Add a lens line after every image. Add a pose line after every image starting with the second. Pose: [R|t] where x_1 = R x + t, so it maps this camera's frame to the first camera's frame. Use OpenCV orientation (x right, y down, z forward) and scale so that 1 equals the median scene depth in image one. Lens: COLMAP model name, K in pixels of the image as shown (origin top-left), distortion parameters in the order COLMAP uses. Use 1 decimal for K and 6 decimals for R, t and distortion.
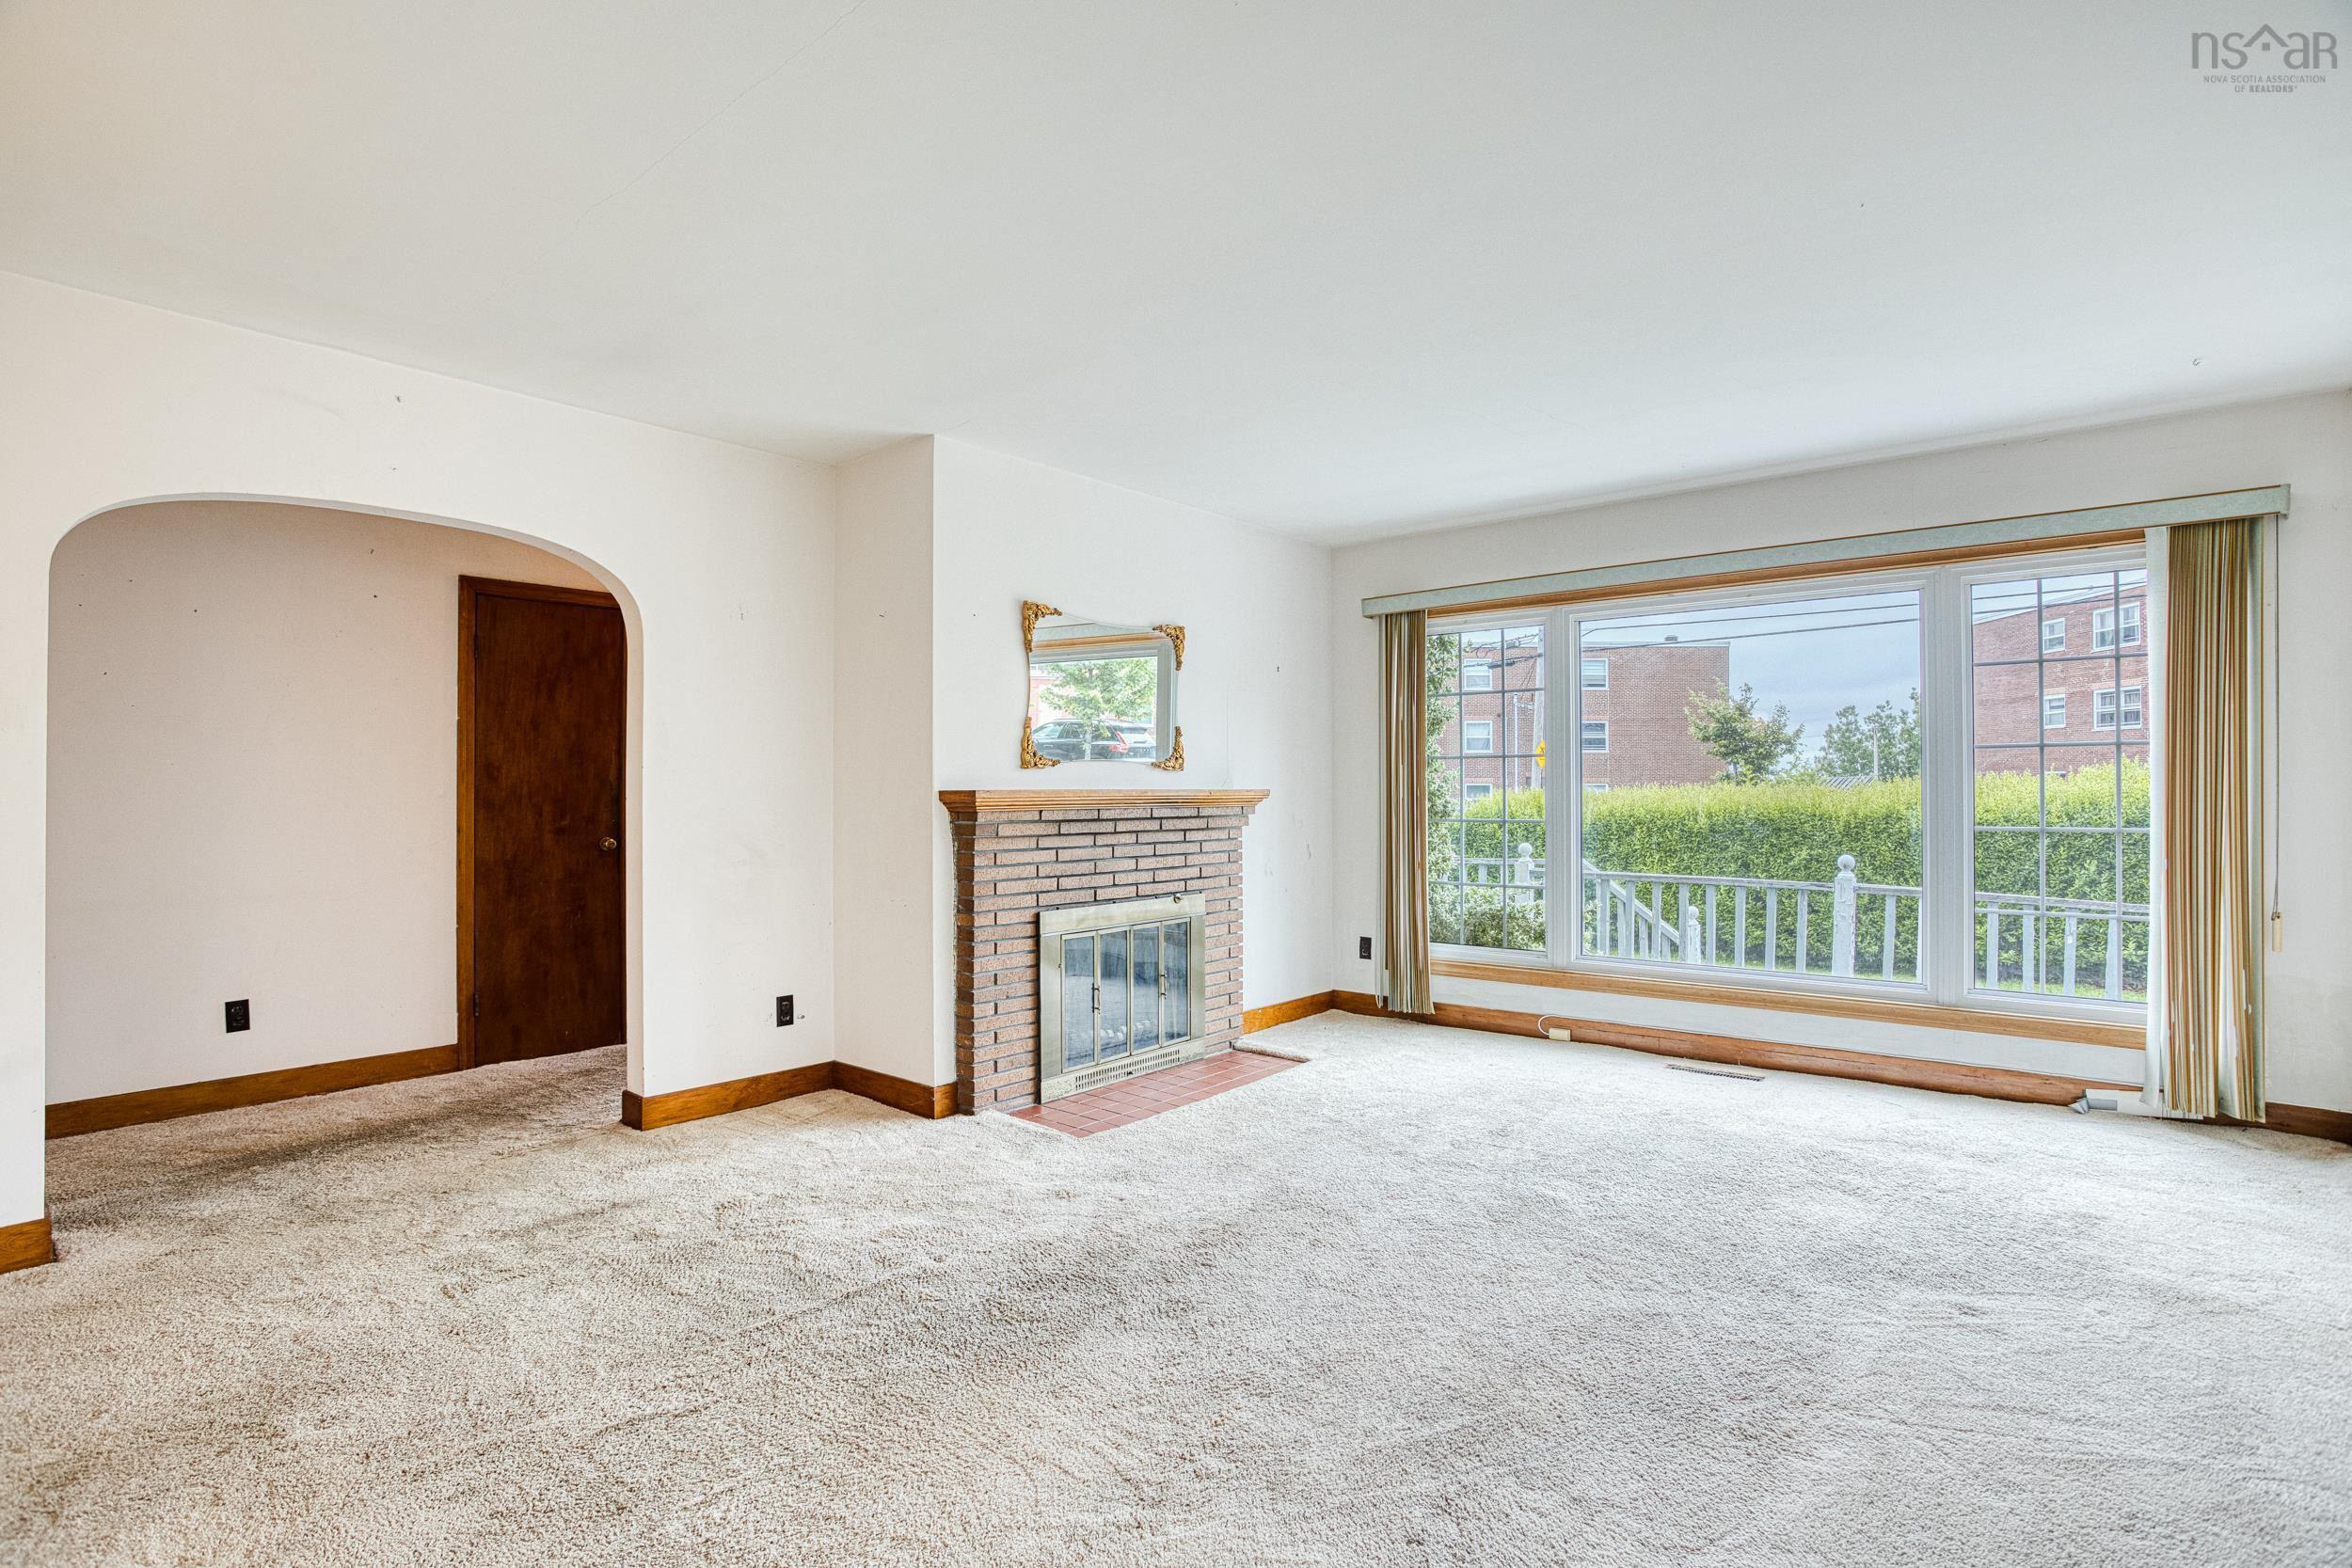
lens RADIAL K [[1138.4, 0, 1167.9], [0, 1138.4, 787.0], [0, 0, 1]] dist [-0.036814, 0.002010]
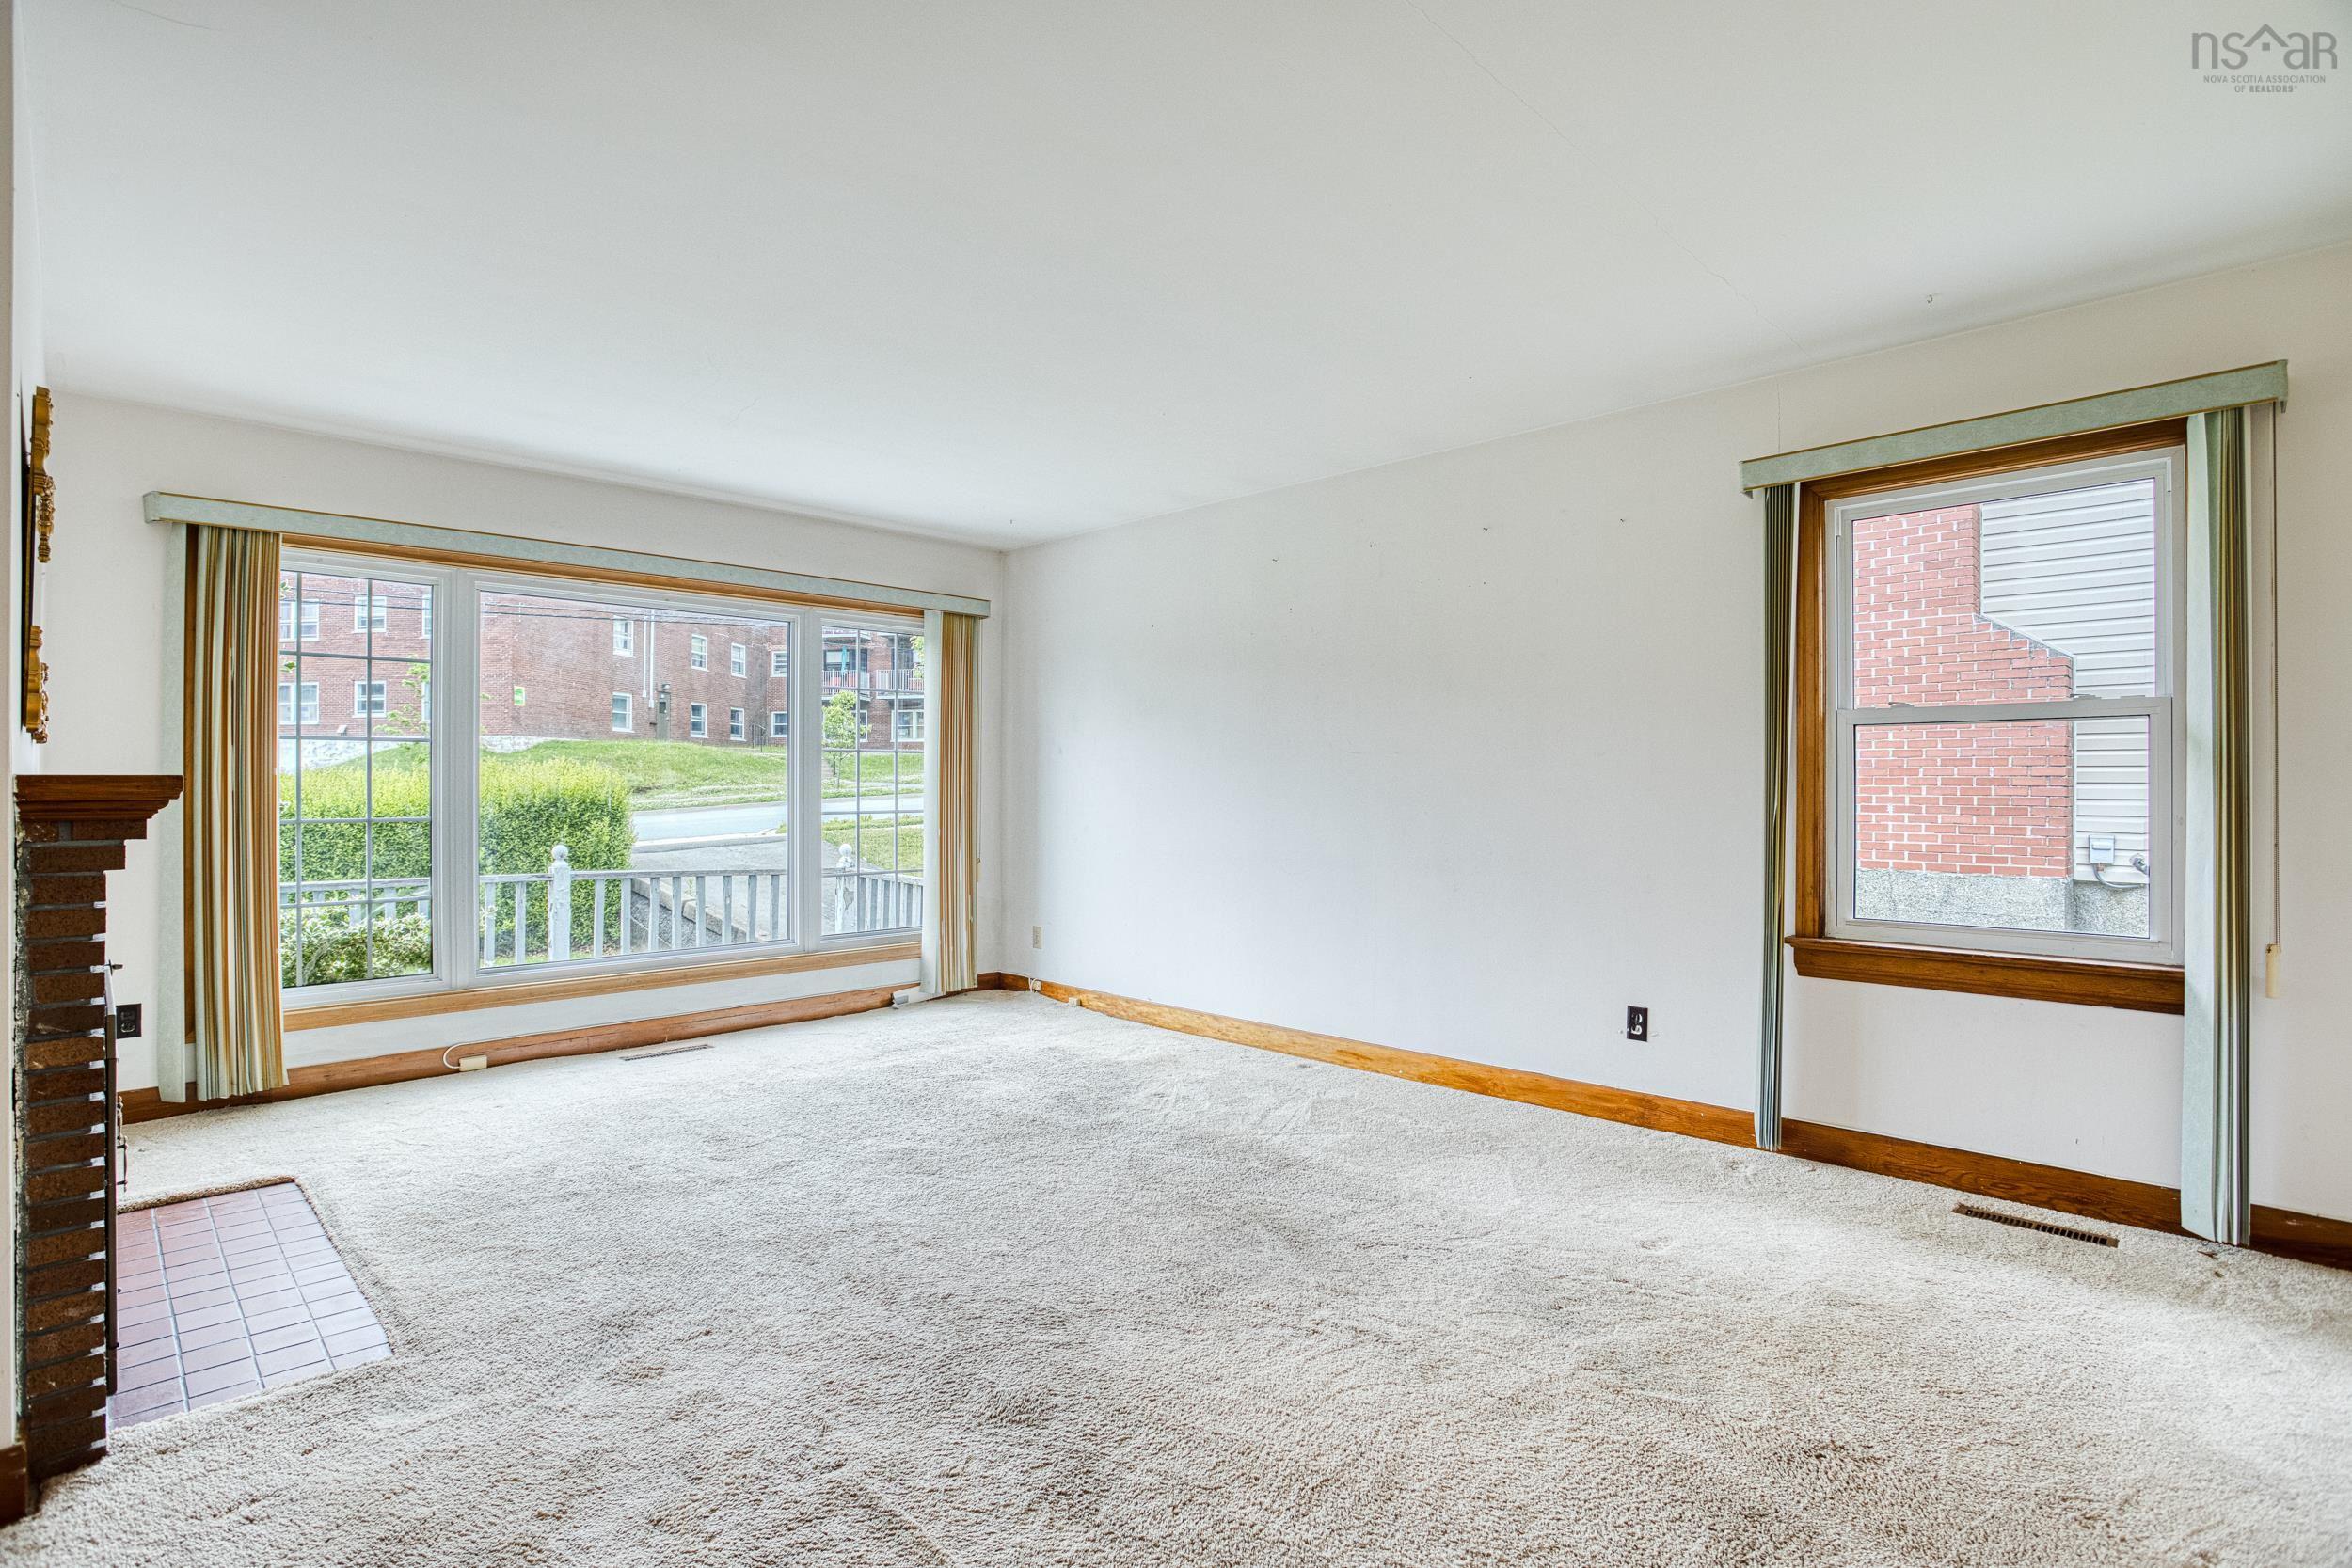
lens RADIAL K [[1138.4, 0, 1164.9], [0, 1138.4, 788.0], [0, 0, 1]] dist [-0.036814, 0.002010]
pose [[0.093335, -0.000769, 0.995634, -0.555528], [-0.005540, 0.999984, 0.001292, 0.004264], [-0.995619, -0.005637, 0.093329, 0.476478]]
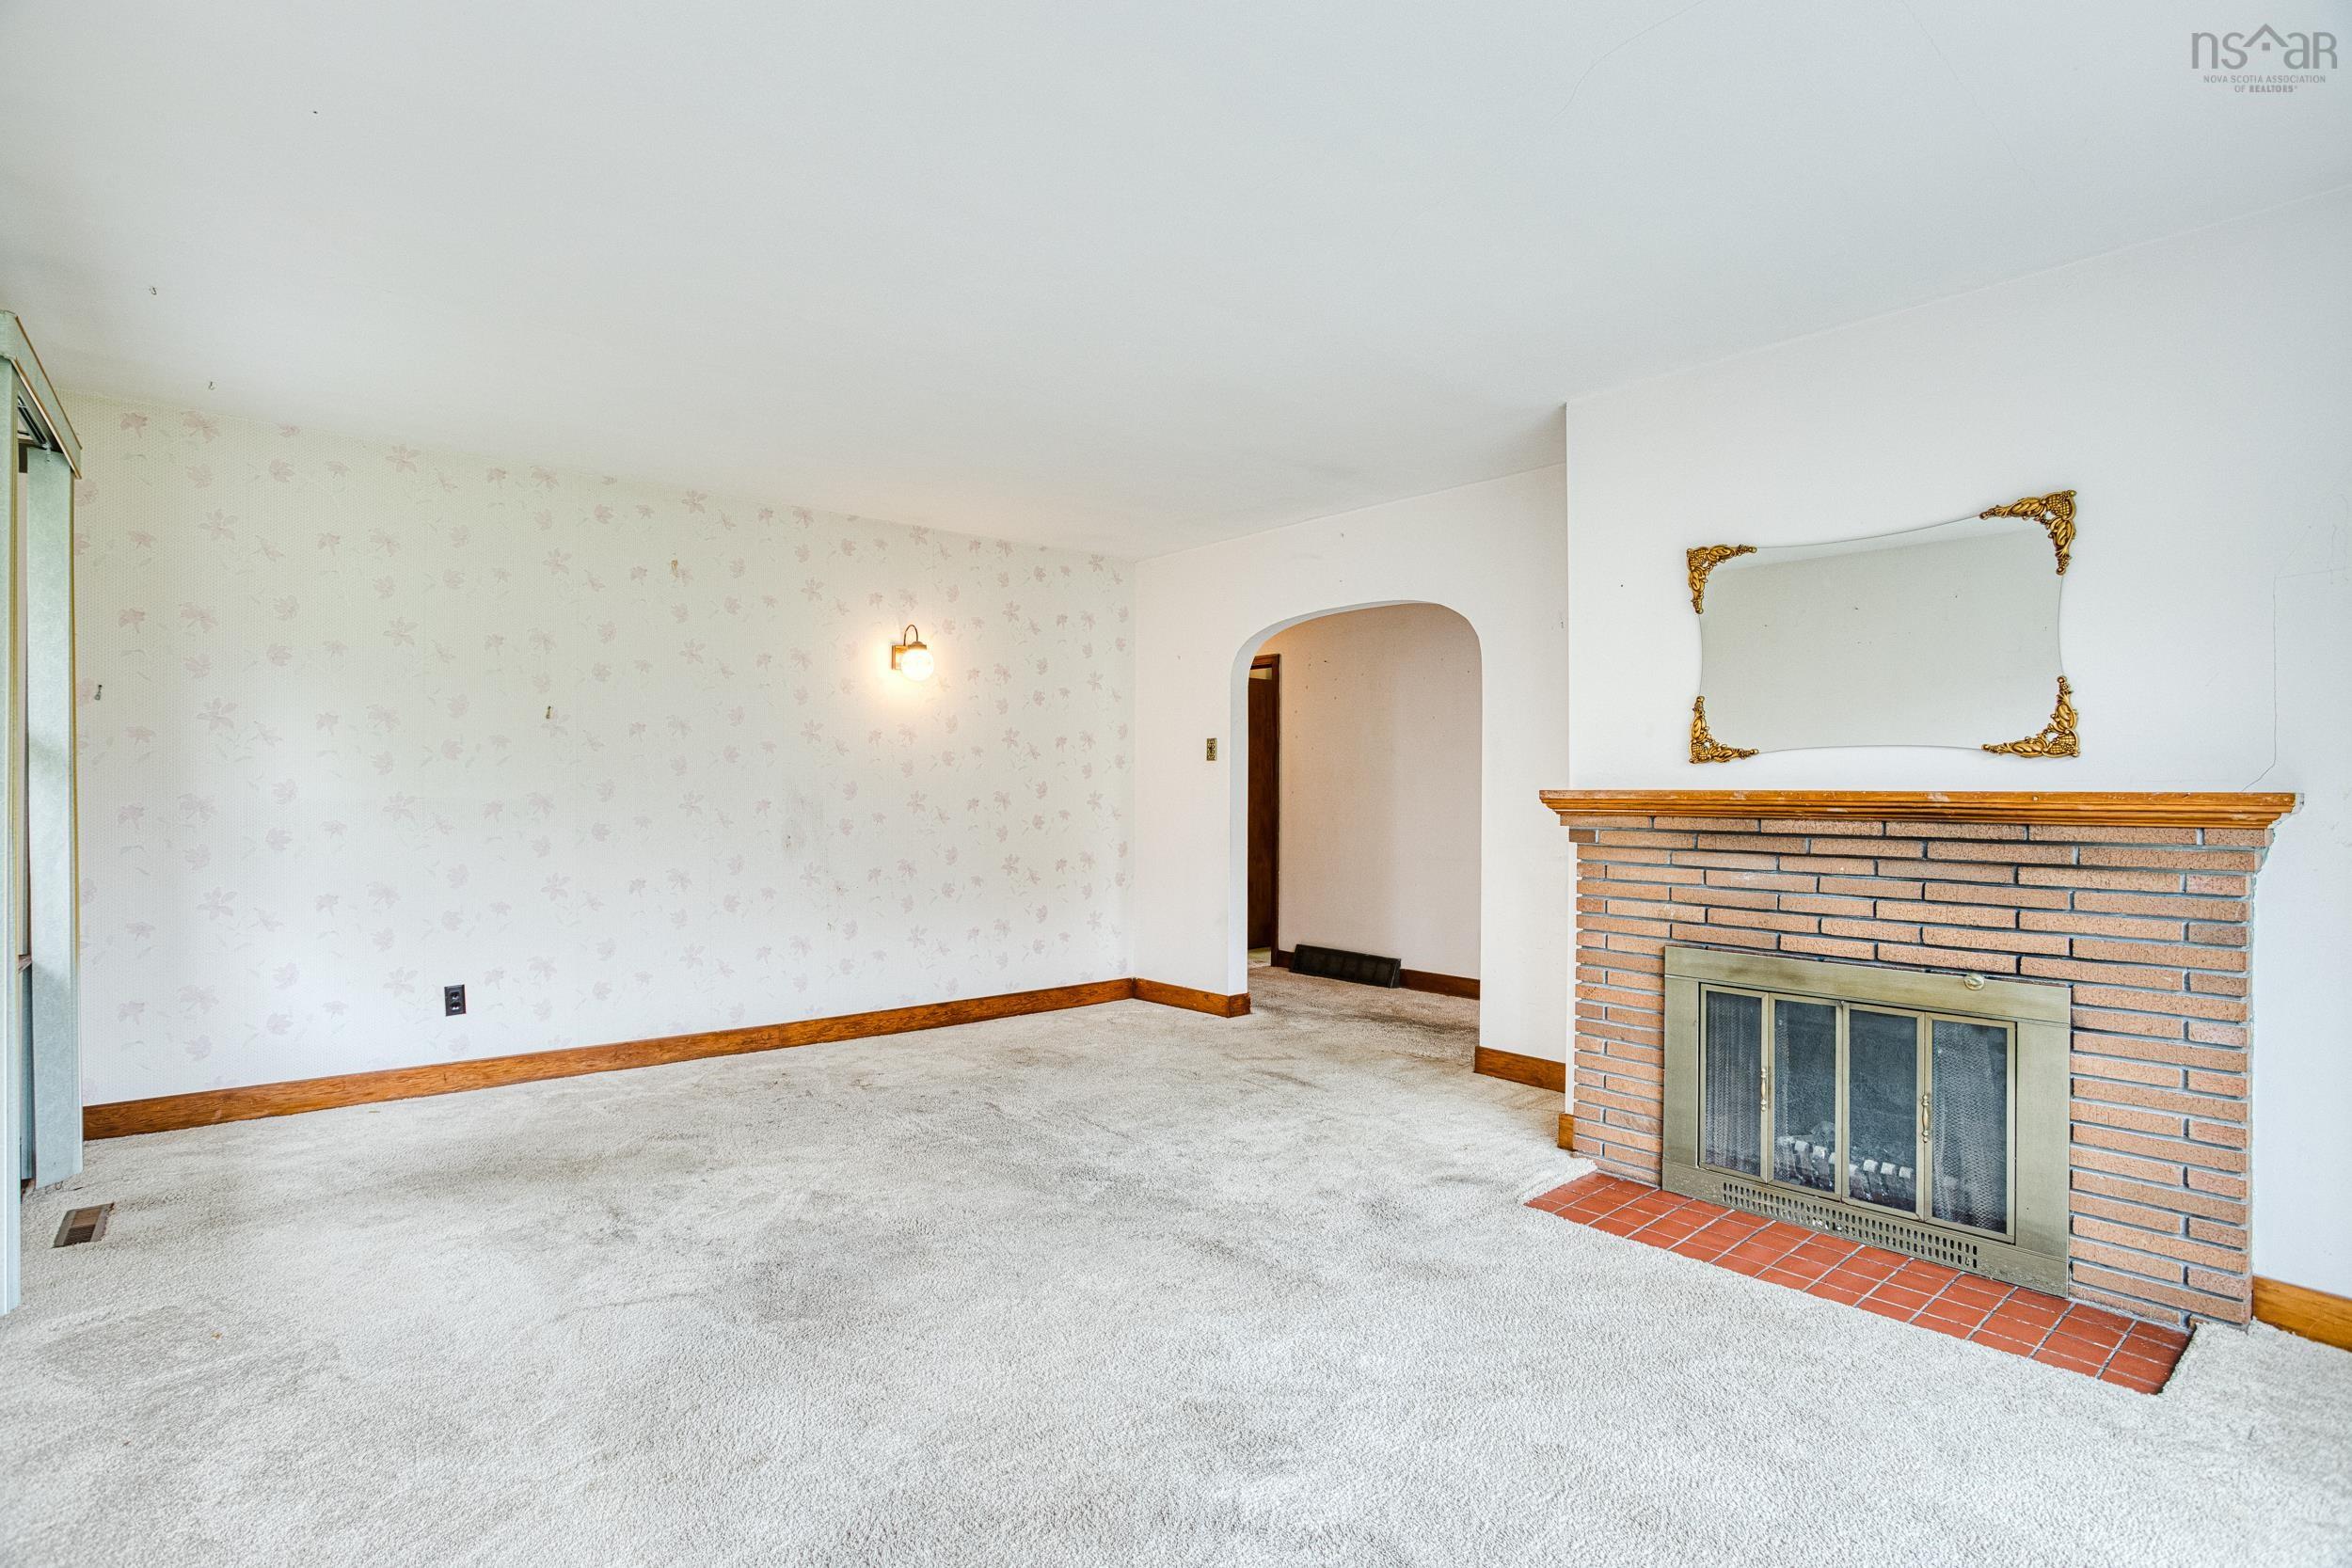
lens RADIAL K [[1138.4, 0, 1178.6], [0, 1138.4, 775.1], [0, 0, 1]] dist [-0.036814, 0.002010]
pose [[-0.139389, -0.010448, -0.990183, 0.702522], [-0.002511, 0.999945, -0.010197, 0.001063], [0.990235, 0.001065, -0.139407, 0.771946]]
